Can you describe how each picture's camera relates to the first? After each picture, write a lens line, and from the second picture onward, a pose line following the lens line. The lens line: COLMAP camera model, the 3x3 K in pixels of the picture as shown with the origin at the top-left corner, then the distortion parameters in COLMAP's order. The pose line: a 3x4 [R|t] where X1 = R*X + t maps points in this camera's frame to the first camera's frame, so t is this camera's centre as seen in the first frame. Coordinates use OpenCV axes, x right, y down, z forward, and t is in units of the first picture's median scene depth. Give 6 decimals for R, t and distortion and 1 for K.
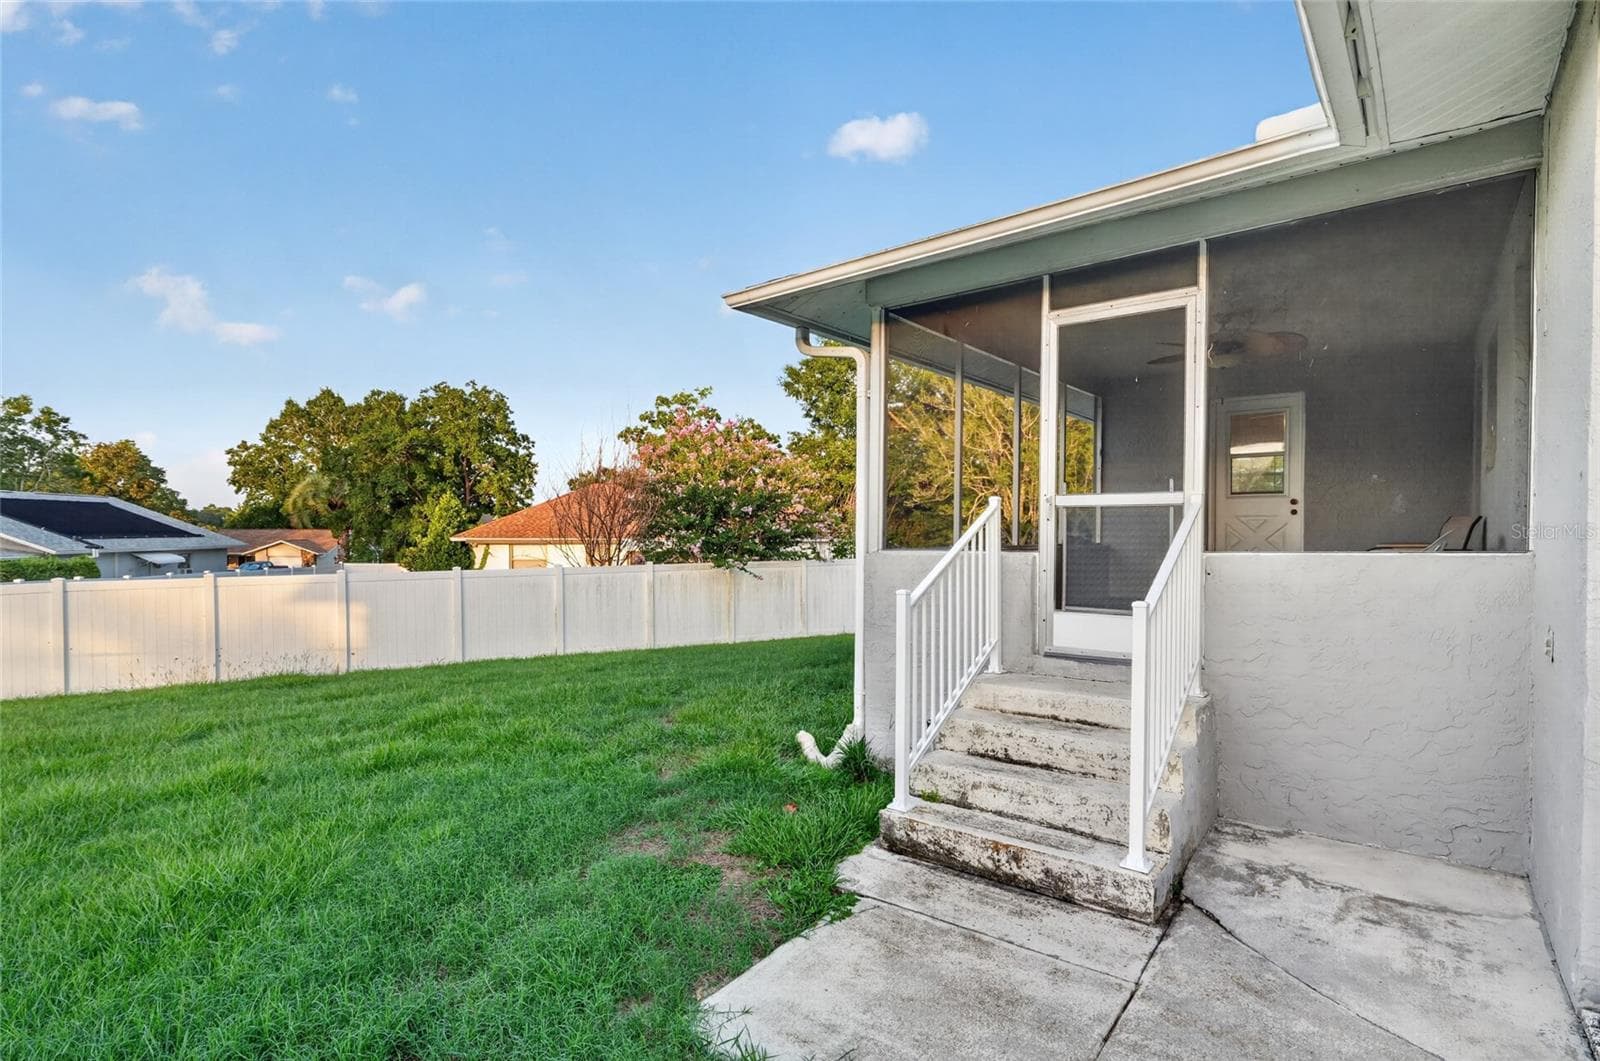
lens RADIAL K [[814.6, 0, 800.0], [0, 814.6, 530.5], [0, 0, 1]] dist [0.002027, 0.000283]
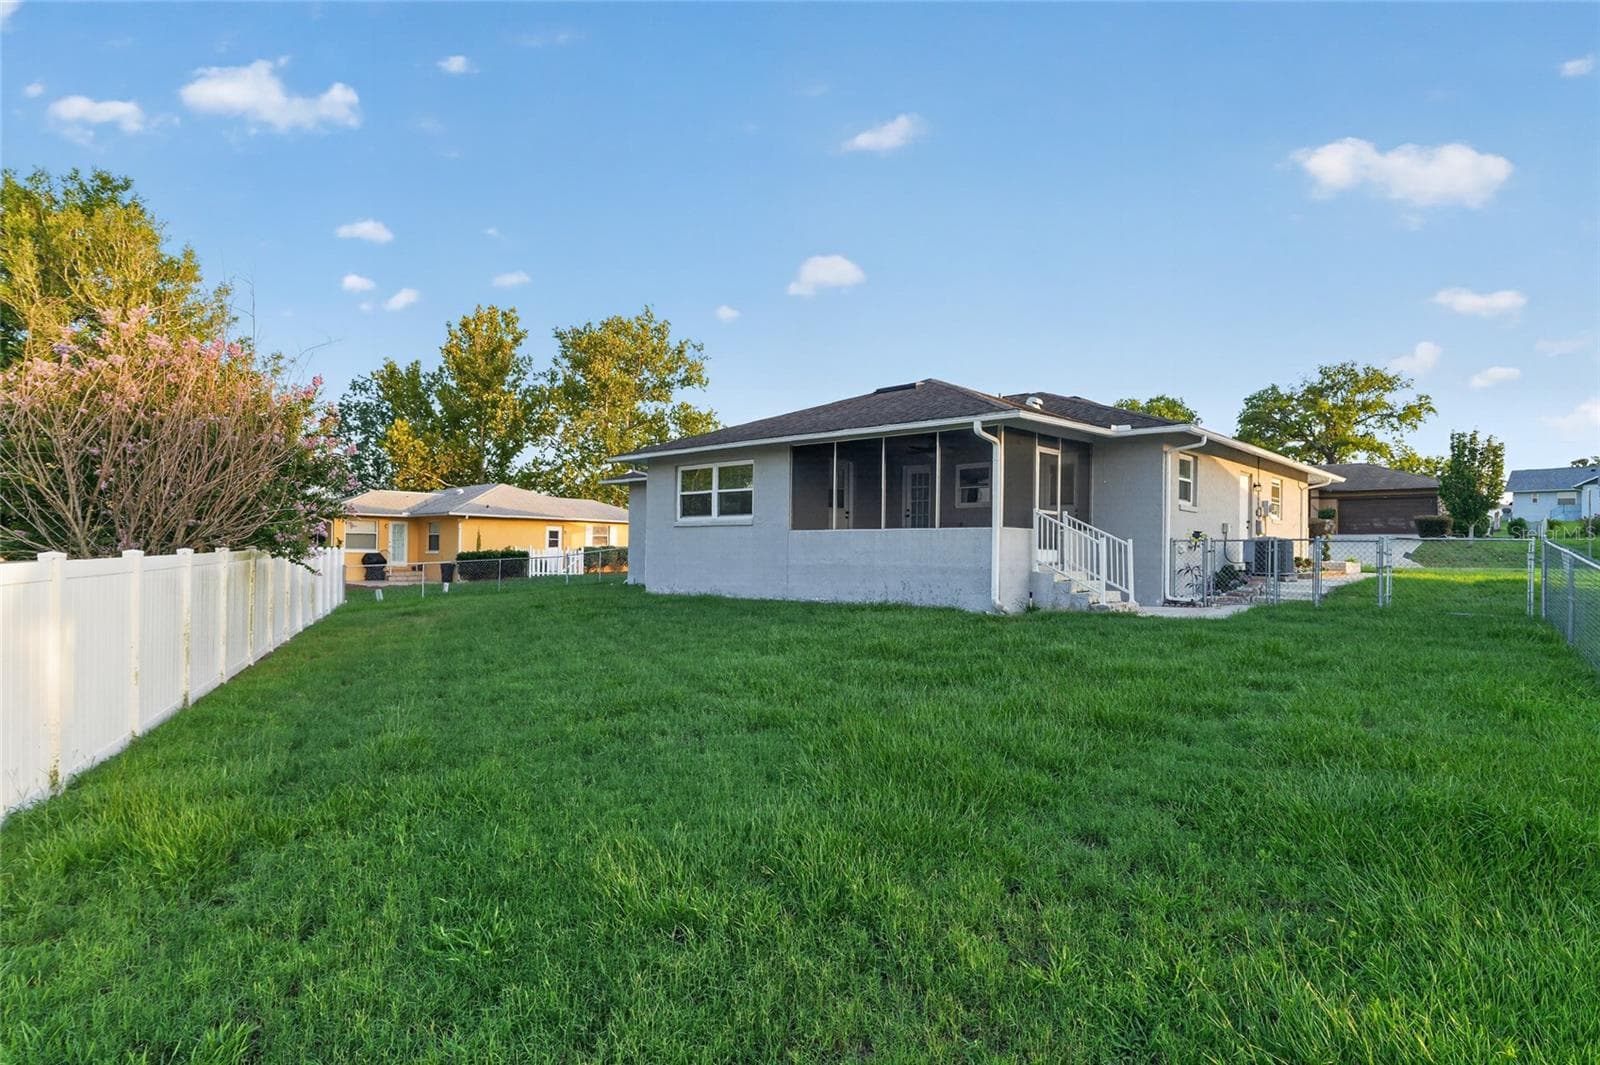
lens RADIAL K [[868.2, 0, 800.0], [0, 868.2, 532.5], [0, 0, 1]] dist [0.001770, 0.000621]
pose [[0.078003, 0.025307, 0.996632, -3.650003], [-0.014486, 0.999601, -0.024249, 0.162952], [-0.996848, -0.012545, 0.078339, 2.060200]]
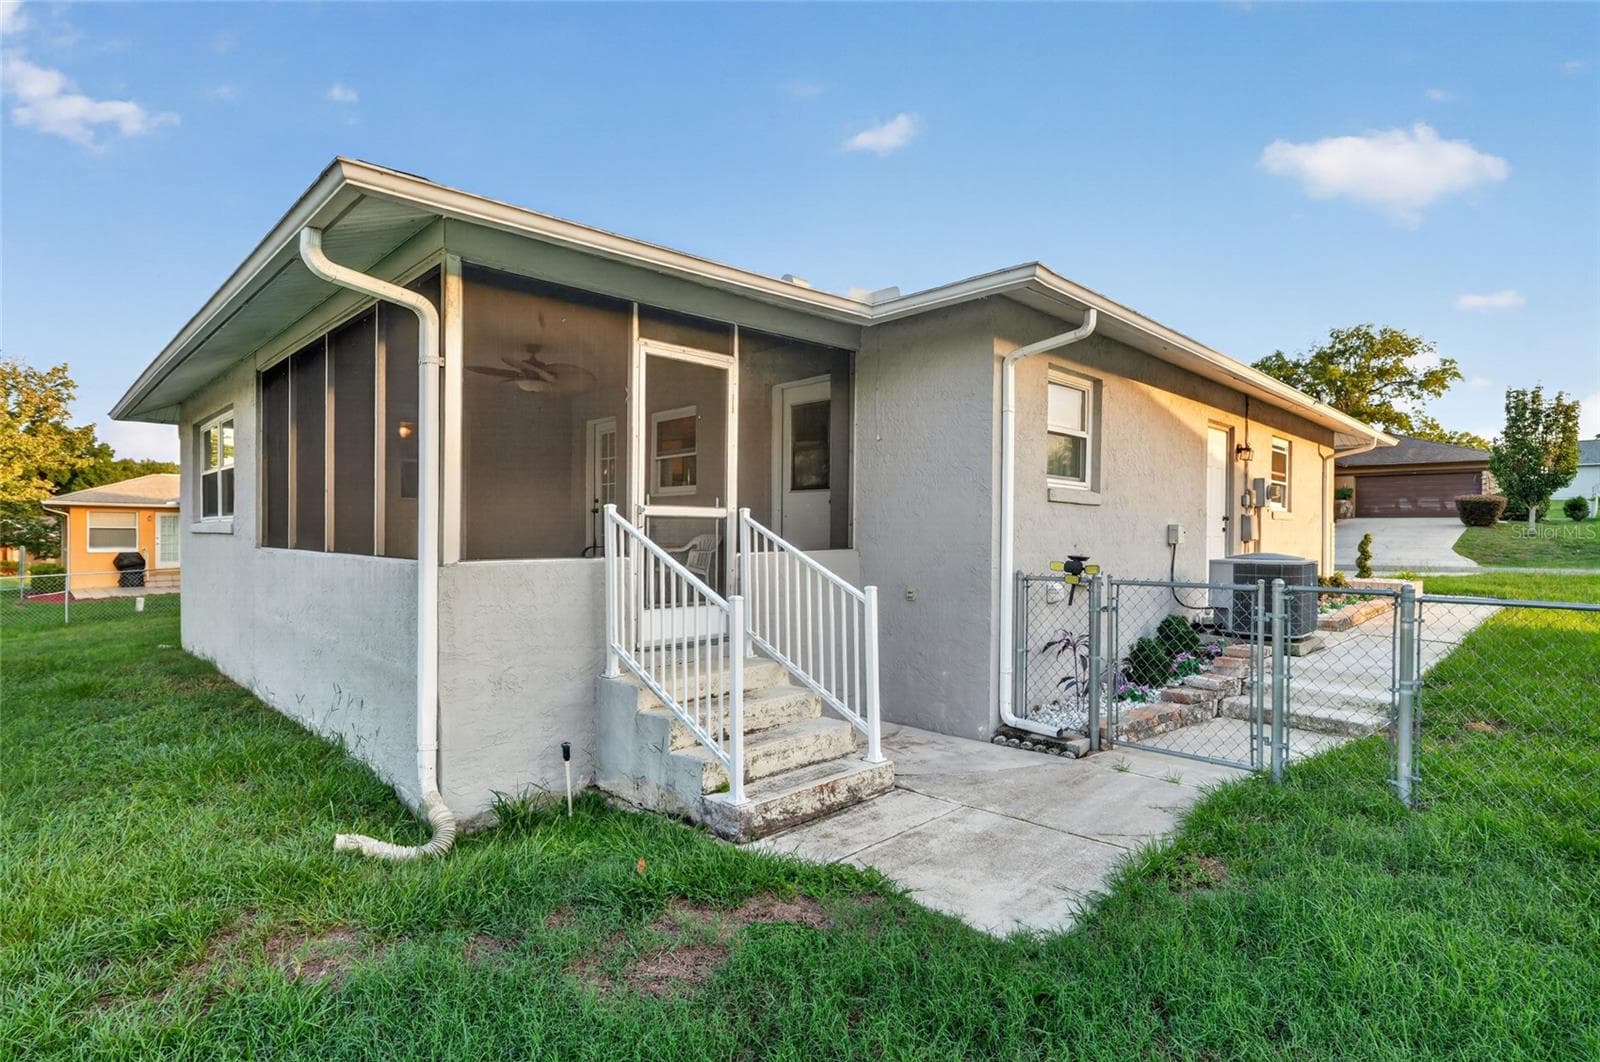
lens RADIAL K [[814.6, 0, 800.0], [0, 814.6, 531.0], [0, 0, 1]] dist [0.002027, 0.000283]
pose [[0.108740, 0.001230, 0.994069, -0.976929], [-0.008545, 0.999963, -0.000303, -0.013030], [-0.994033, -0.008461, 0.108747, 0.855694]]
